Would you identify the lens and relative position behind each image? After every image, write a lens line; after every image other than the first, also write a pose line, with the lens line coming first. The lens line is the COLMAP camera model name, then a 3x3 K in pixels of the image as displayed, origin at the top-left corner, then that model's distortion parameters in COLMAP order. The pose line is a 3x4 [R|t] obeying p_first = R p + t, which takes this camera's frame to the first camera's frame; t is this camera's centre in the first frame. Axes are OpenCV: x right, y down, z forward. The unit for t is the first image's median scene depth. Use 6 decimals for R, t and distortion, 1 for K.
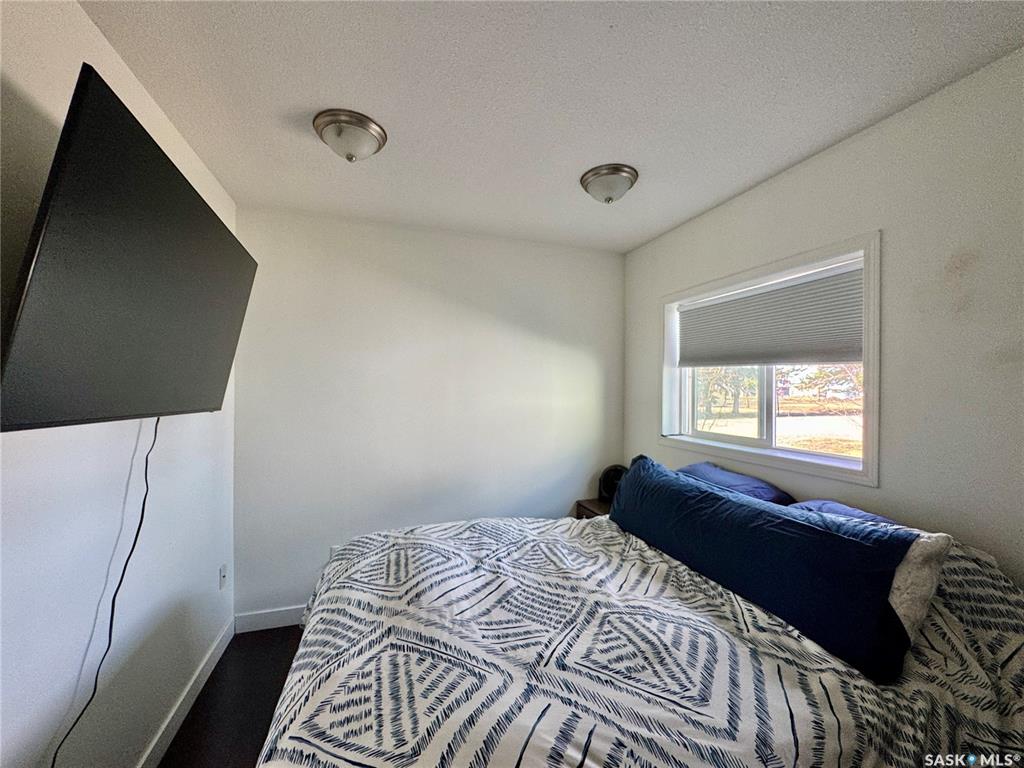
lens RADIAL K [[408.2, 0, 511.7], [0, 408.2, 383.1], [0, 0, 1]] dist [-0.003316, 0.000198]
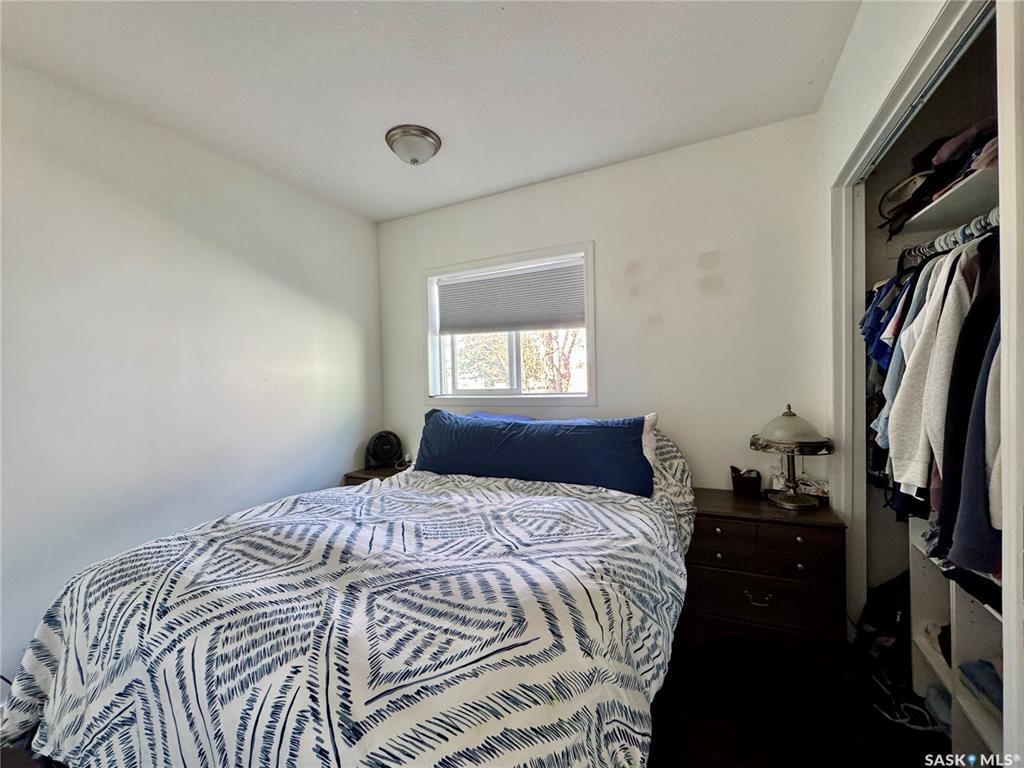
lens RADIAL K [[408.2, 0, 511.7], [0, 408.2, 383.1], [0, 0, 1]] dist [-0.003316, 0.000198]
pose [[0.703494, -0.036683, 0.709754, -0.481722], [0.024641, 0.999326, 0.027226, 0.128415], [-0.710274, -0.001664, 0.703923, 0.133020]]
